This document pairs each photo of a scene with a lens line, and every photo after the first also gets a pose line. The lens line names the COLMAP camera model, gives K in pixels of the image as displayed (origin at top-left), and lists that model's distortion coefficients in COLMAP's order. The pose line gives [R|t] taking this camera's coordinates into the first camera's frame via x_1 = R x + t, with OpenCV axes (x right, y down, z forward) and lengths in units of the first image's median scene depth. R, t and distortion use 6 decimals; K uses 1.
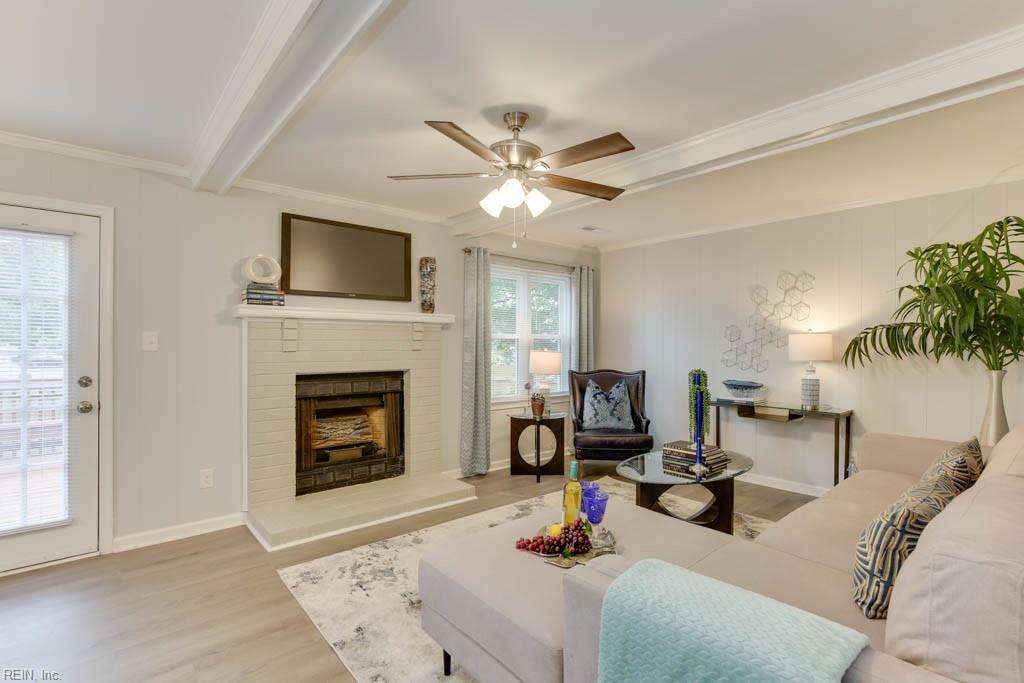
lens RADIAL K [[470.5, 0, 517.4], [0, 470.5, 343.4], [0, 0, 1]] dist [-0.000262, -0.000468]
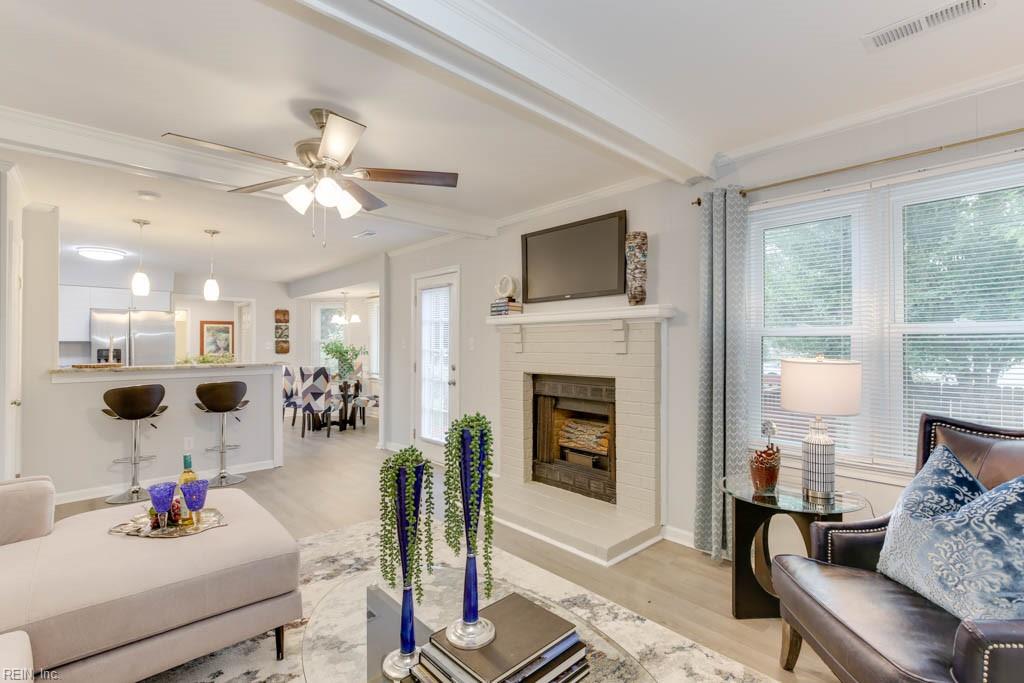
lens RADIAL K [[470.5, 0, 511.0], [0, 470.5, 344.3], [0, 0, 1]] dist [-0.000262, -0.000468]
pose [[0.040838, -0.006078, -0.999147, 0.617867], [0.002133, 0.999980, -0.005996, 0.002746], [0.999163, -0.001886, 0.040850, 0.840409]]
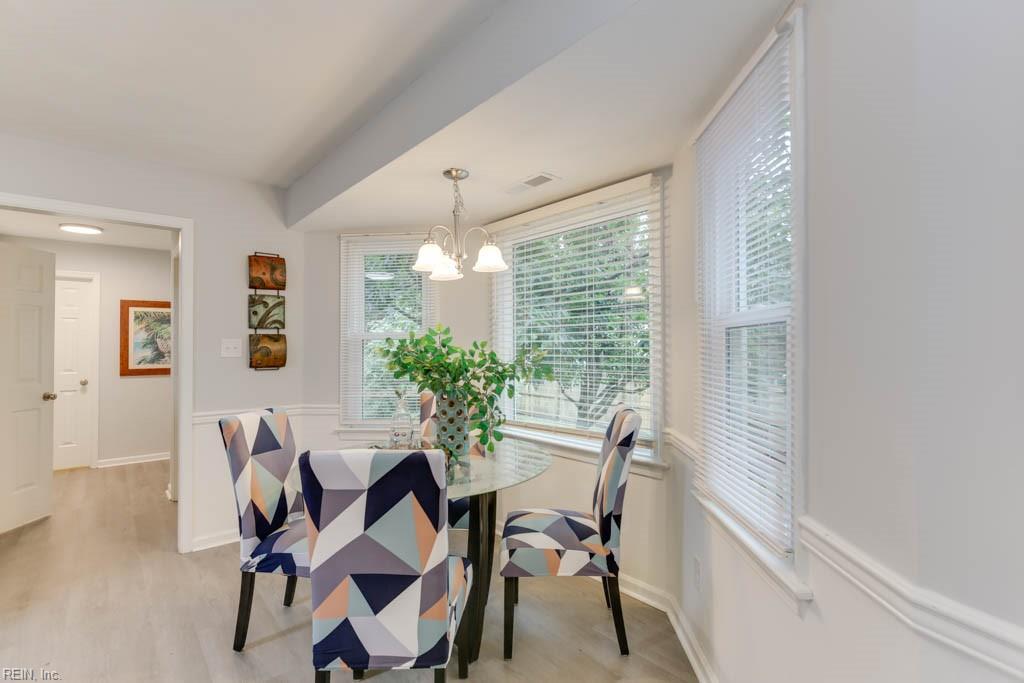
lens RADIAL K [[470.5, 0, 514.1], [0, 470.5, 346.7], [0, 0, 1]] dist [-0.000262, -0.000468]
pose [[0.009911, -0.006761, -0.999928, -0.801846], [0.005660, 0.999962, -0.006705, -0.000802], [0.999935, -0.005593, 0.009949, 0.286884]]
